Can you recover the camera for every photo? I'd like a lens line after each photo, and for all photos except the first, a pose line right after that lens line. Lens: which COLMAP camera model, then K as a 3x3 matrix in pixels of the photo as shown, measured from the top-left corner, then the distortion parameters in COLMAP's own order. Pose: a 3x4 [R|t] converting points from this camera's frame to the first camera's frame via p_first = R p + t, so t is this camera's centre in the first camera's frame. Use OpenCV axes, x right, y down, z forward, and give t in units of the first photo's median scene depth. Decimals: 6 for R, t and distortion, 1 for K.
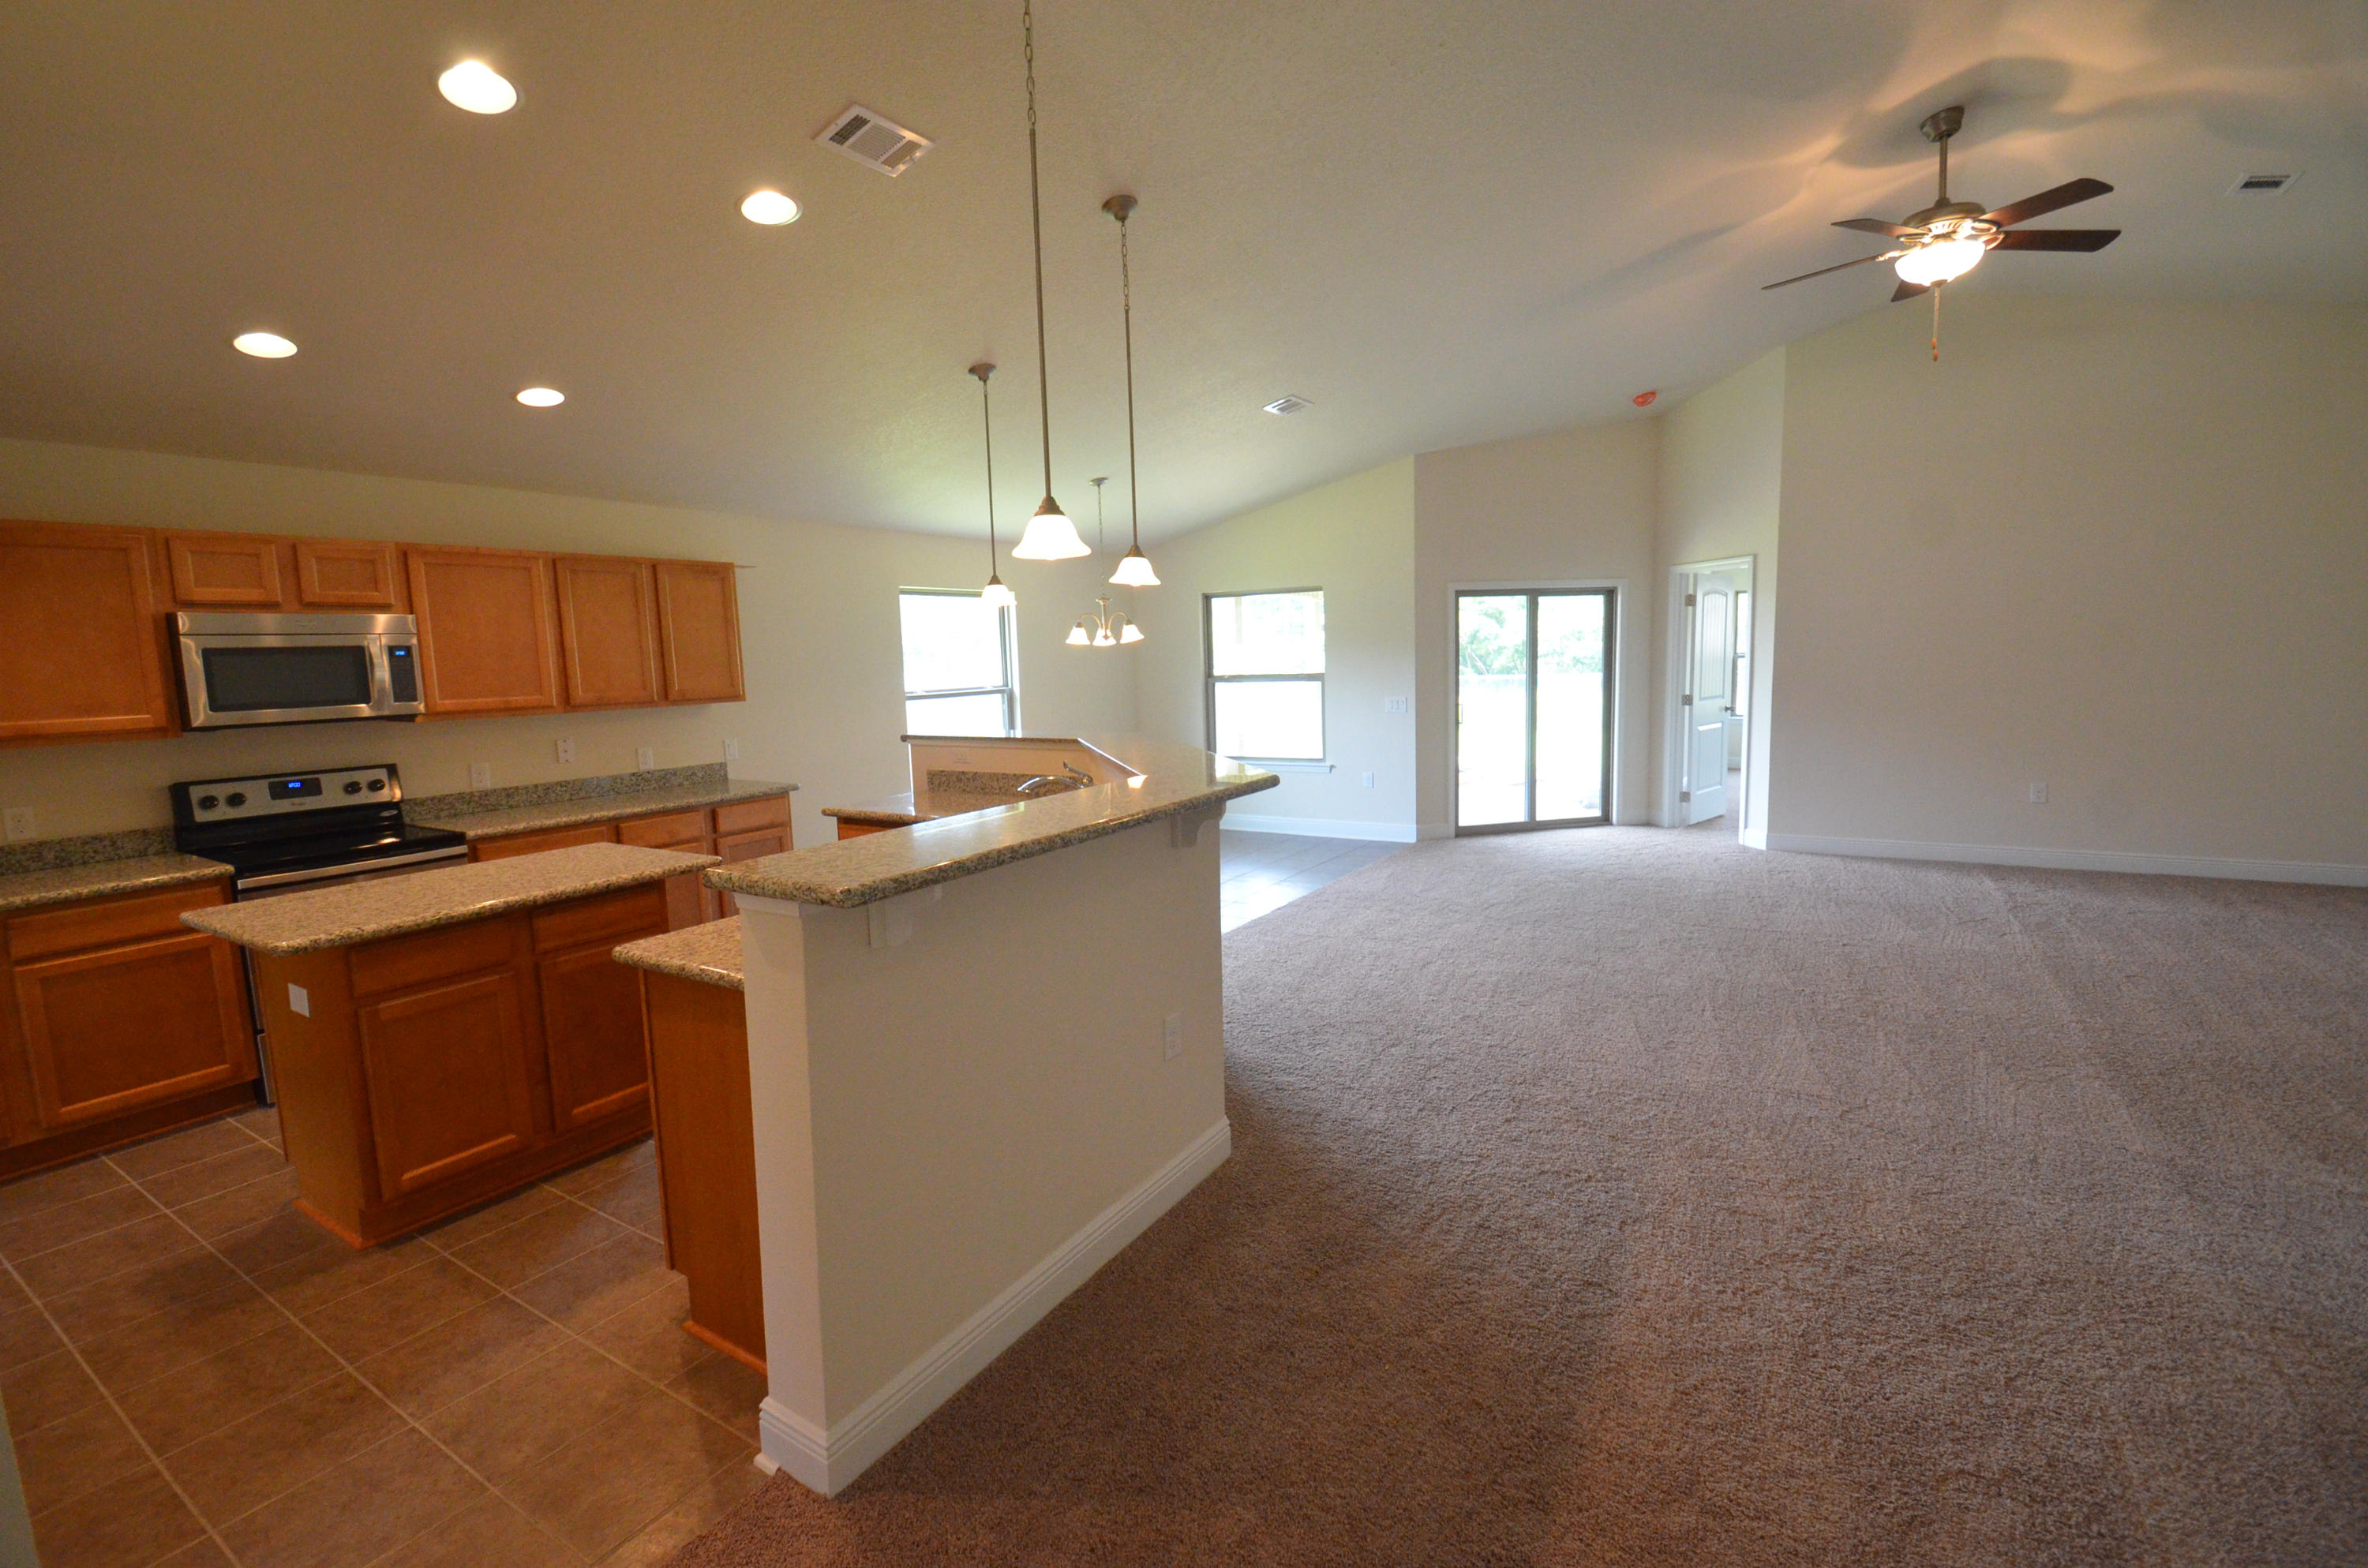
lens RADIAL K [[1028.4, 0, 1173.5], [0, 1028.4, 780.6], [0, 0, 1]] dist [0.008412, -0.012828]
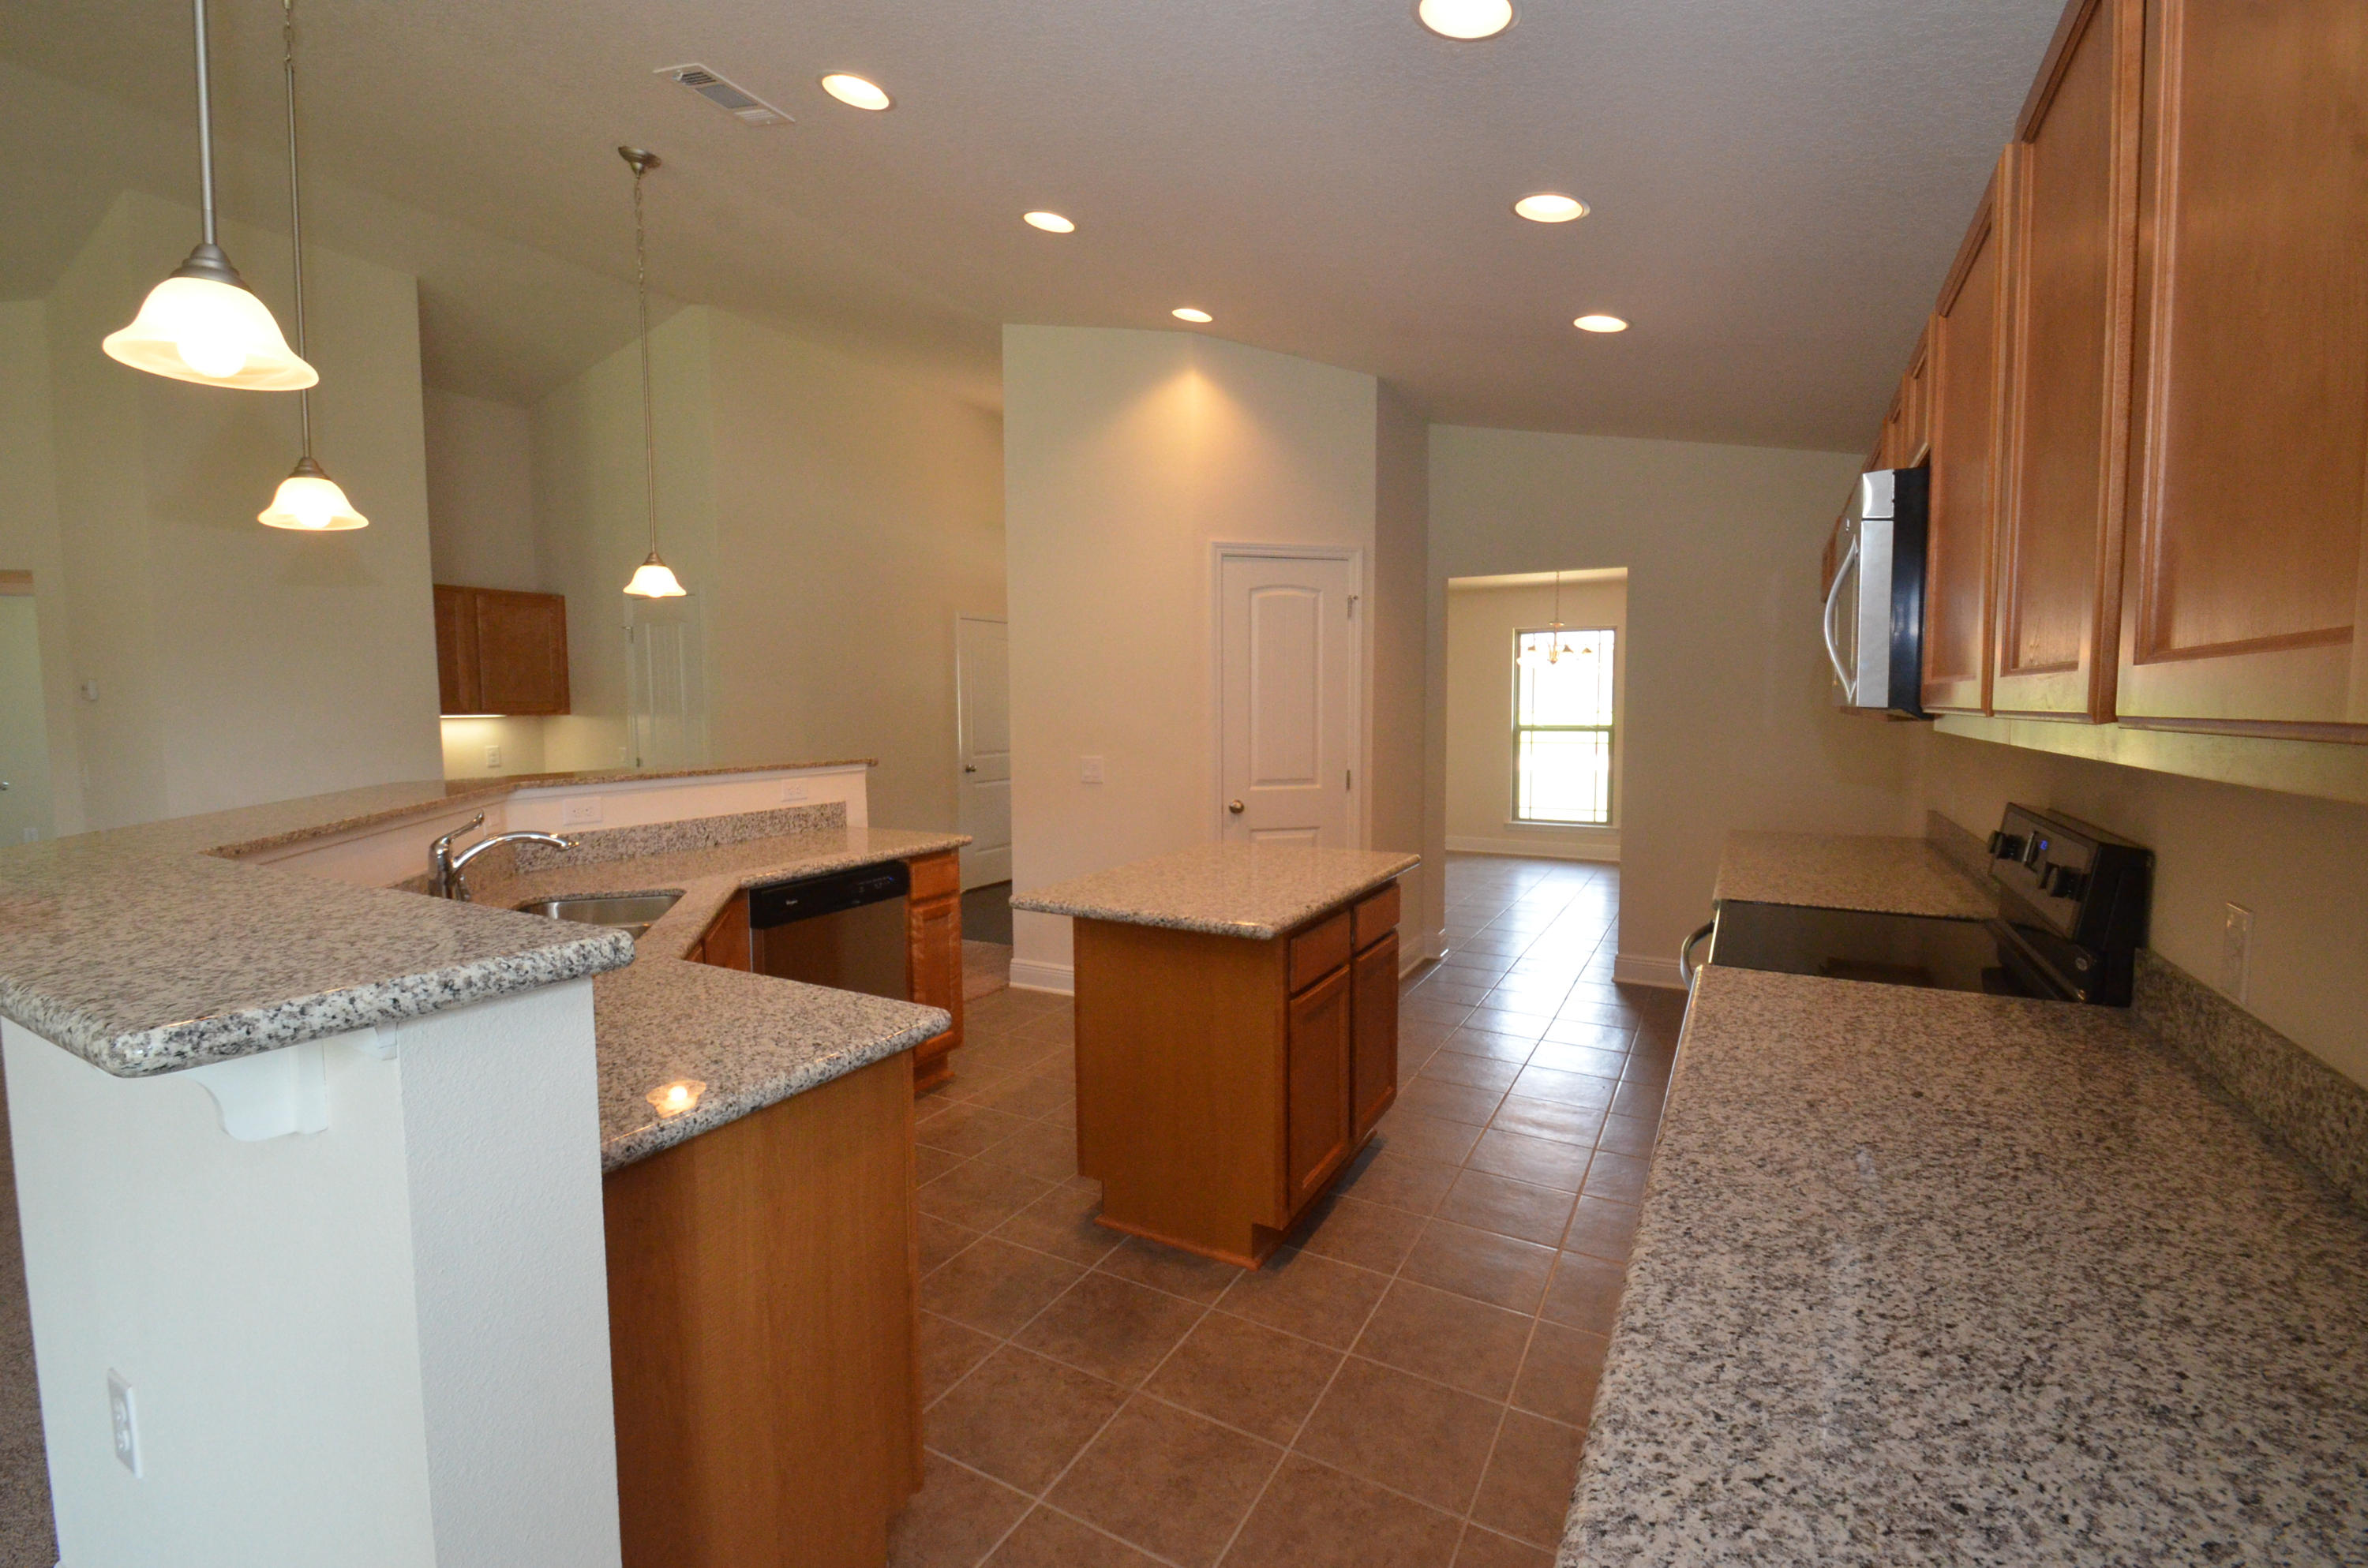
lens RADIAL K [[1028.4, 0, 1182.9], [0, 1028.4, 770.6], [0, 0, 1]] dist [0.008412, -0.012828]
pose [[-0.997691, 0.039715, -0.055102, -0.443769], [0.028616, 0.981503, 0.189294, -0.131455], [0.061601, 0.187281, -0.980373, 1.439902]]
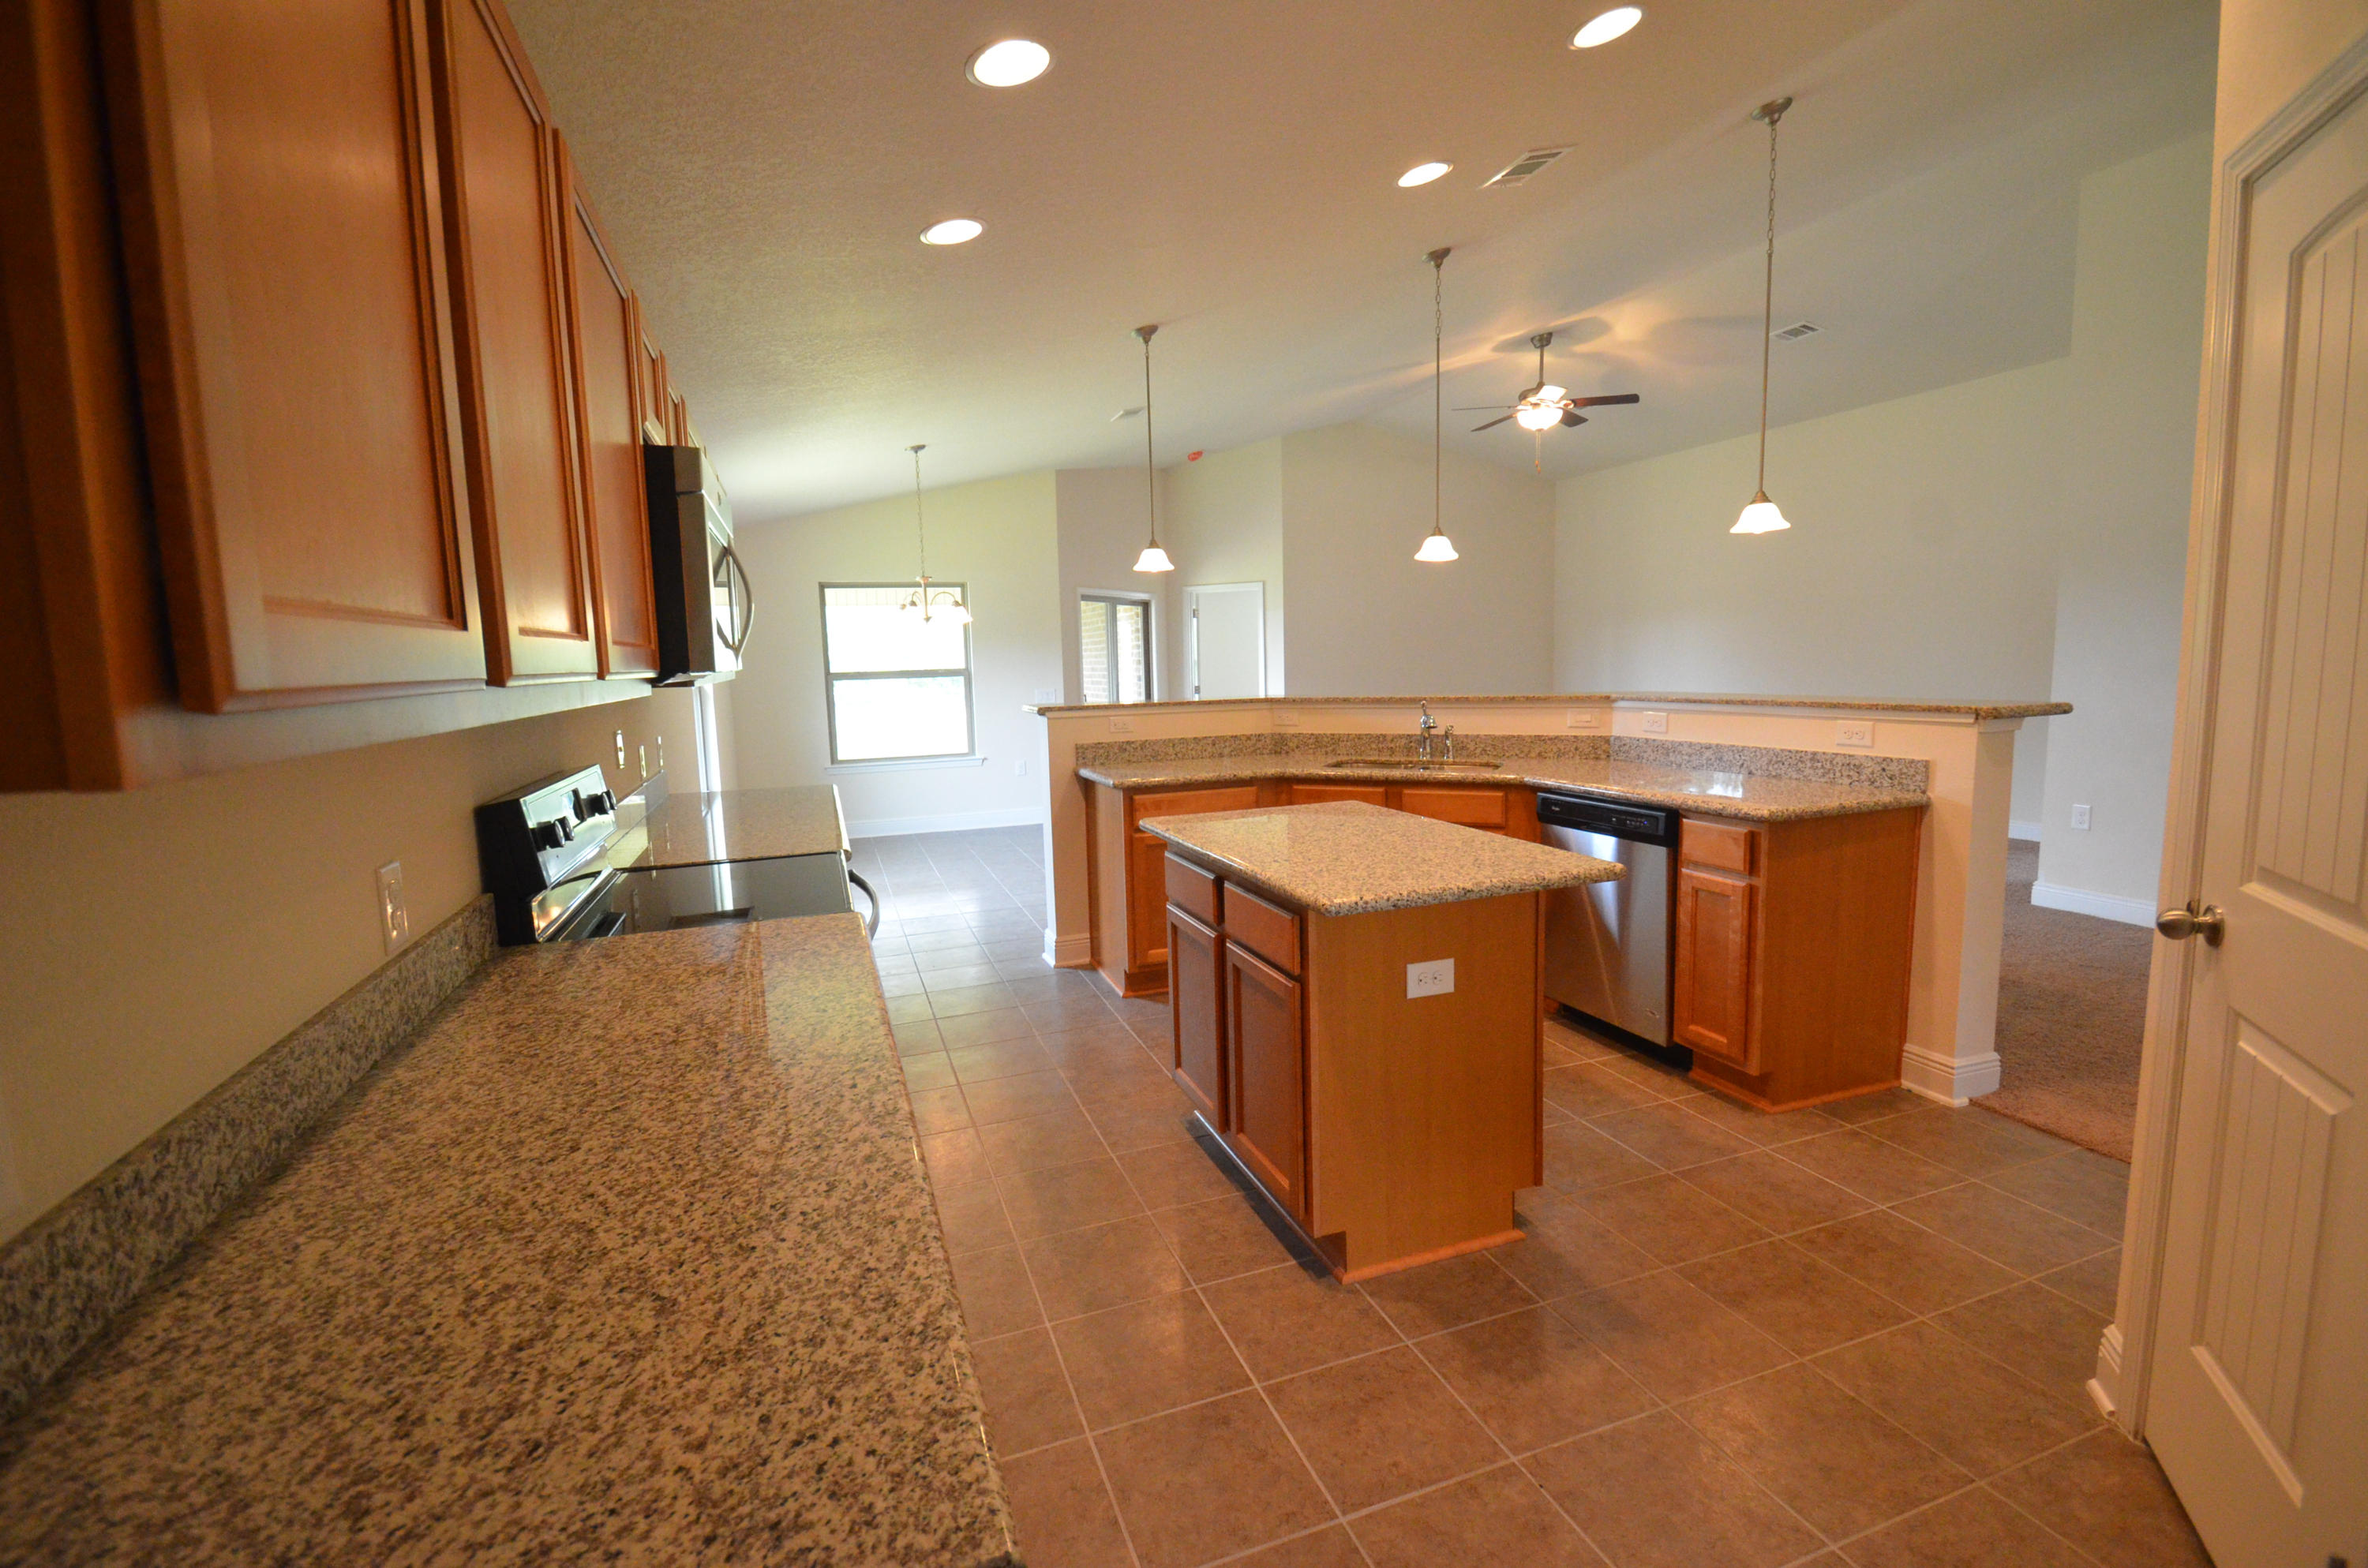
lens RADIAL K [[1028.4, 0, 1162.5], [0, 1028.4, 777.1], [0, 0, 1]] dist [0.008412, -0.012828]
pose [[0.622808, -0.077508, 0.778526, -1.086037], [0.104468, 0.994409, 0.015428, 0.015058], [-0.775368, 0.071722, 0.627423, 0.438259]]
